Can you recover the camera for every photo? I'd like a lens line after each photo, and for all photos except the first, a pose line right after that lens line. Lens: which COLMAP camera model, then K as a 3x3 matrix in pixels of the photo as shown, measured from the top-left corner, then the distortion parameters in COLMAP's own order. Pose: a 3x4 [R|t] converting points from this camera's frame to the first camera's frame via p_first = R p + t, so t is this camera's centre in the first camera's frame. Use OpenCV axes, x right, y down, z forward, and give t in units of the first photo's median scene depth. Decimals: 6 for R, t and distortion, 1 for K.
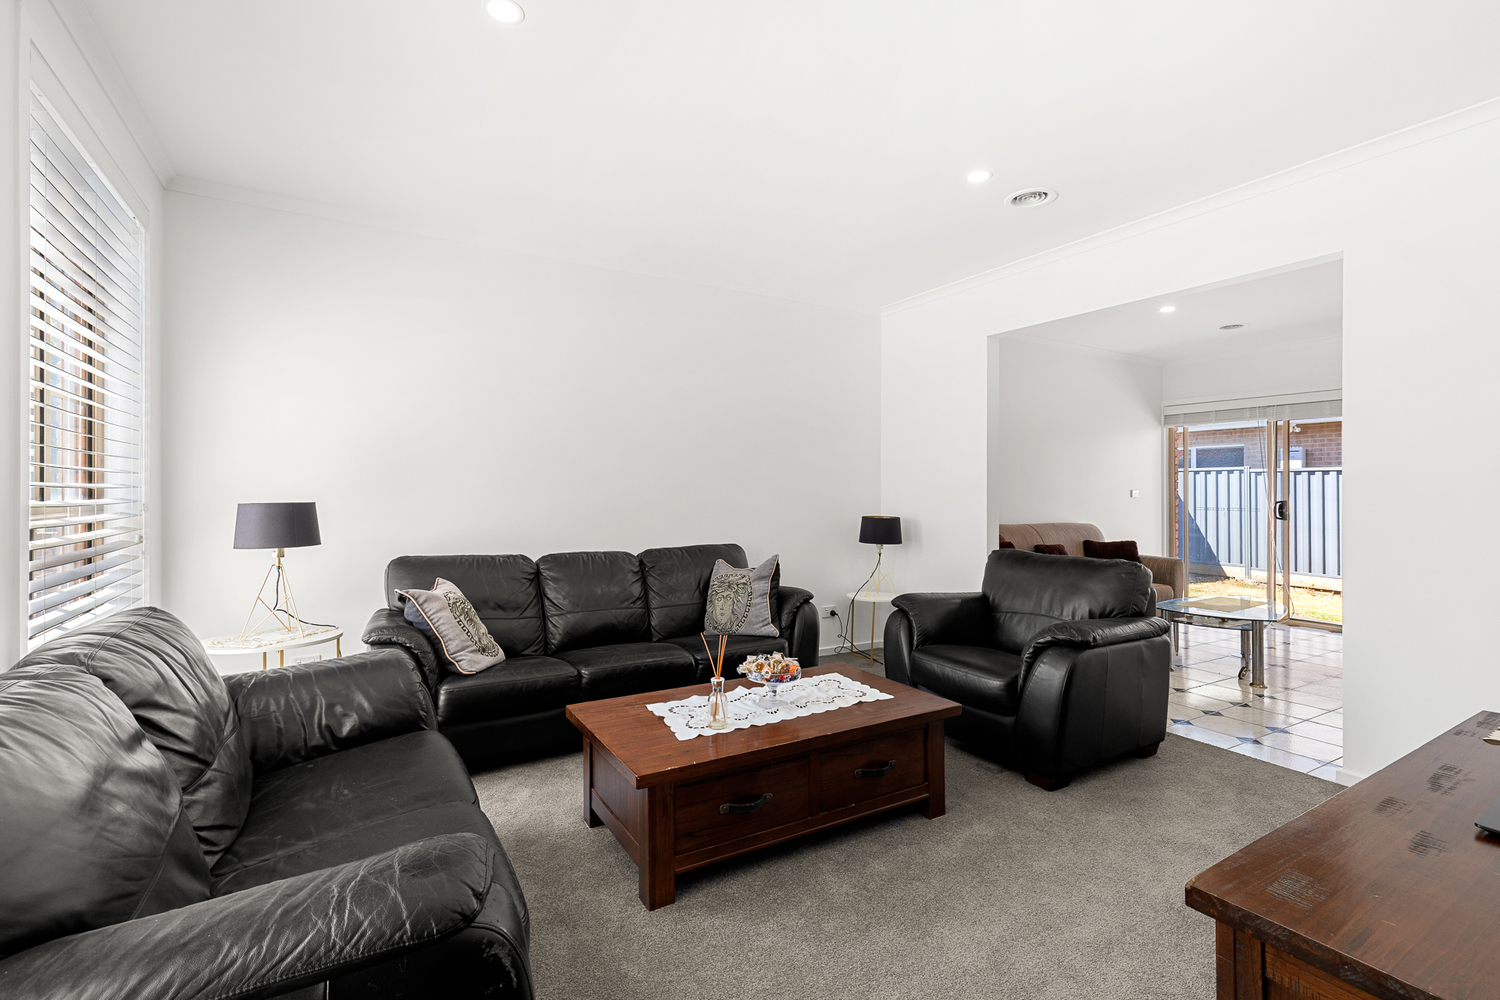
lens RADIAL K [[684.6, 0, 749.9], [0, 684.6, 490.5], [0, 0, 1]] dist [0.020335, 0.000222]
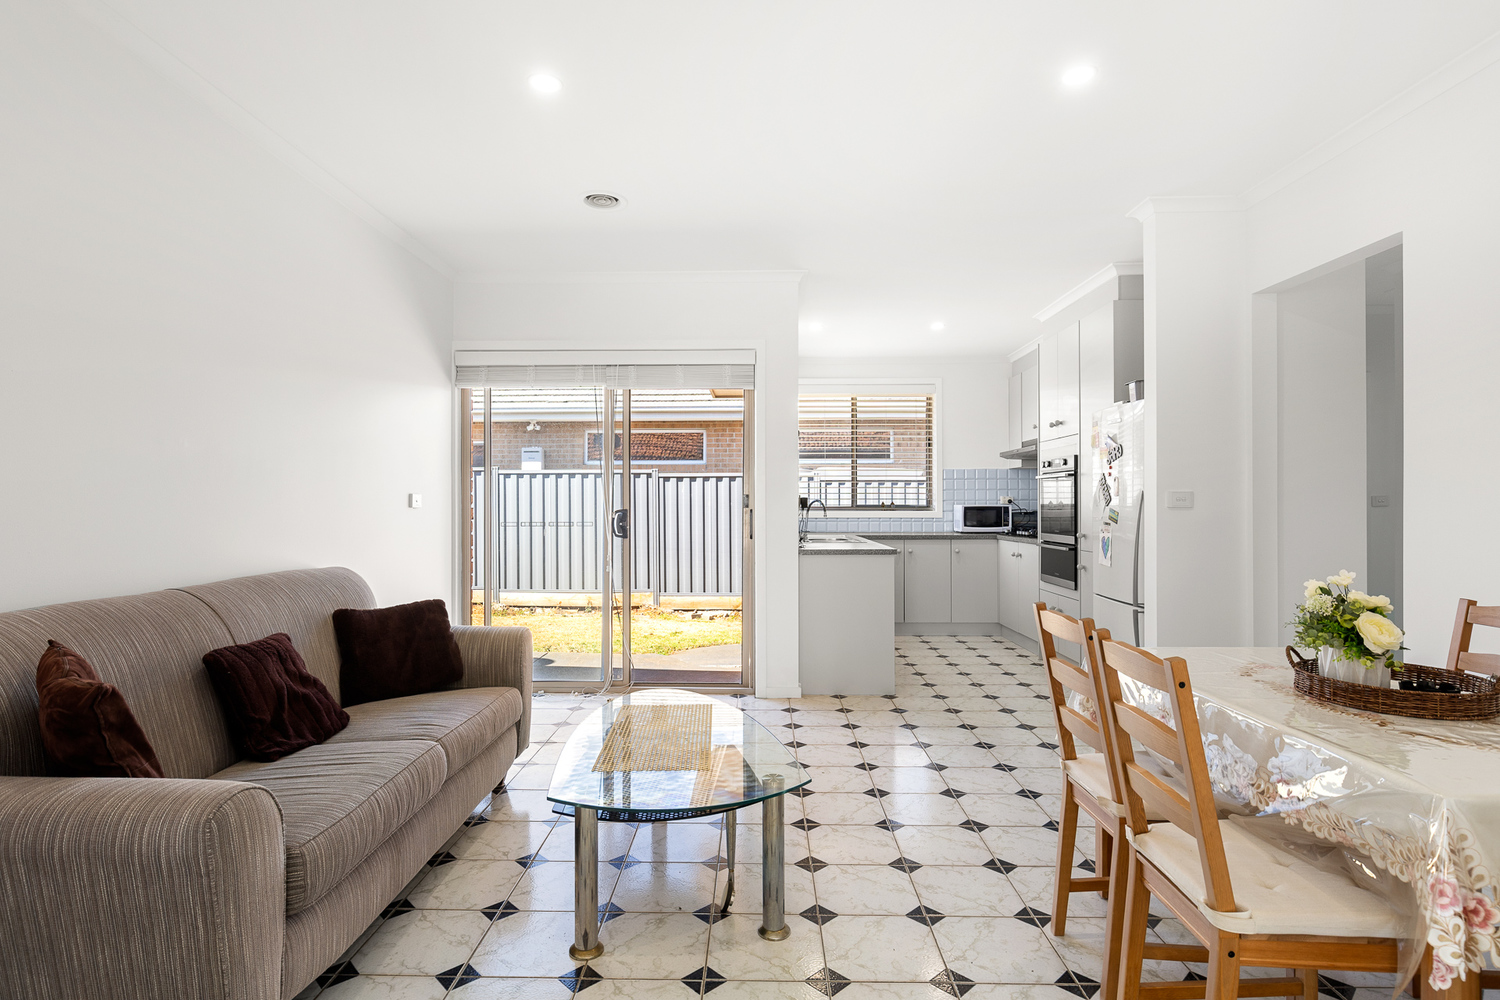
lens RADIAL K [[744.8, 0, 741.0], [0, 744.8, 508.7], [0, 0, 1]] dist [-0.001395, -0.000503]
pose [[0.538979, -0.021173, 0.842053, 0.221201], [0.006922, 0.999762, 0.020708, 0.000411], [-0.842291, -0.005333, 0.538997, 0.511289]]
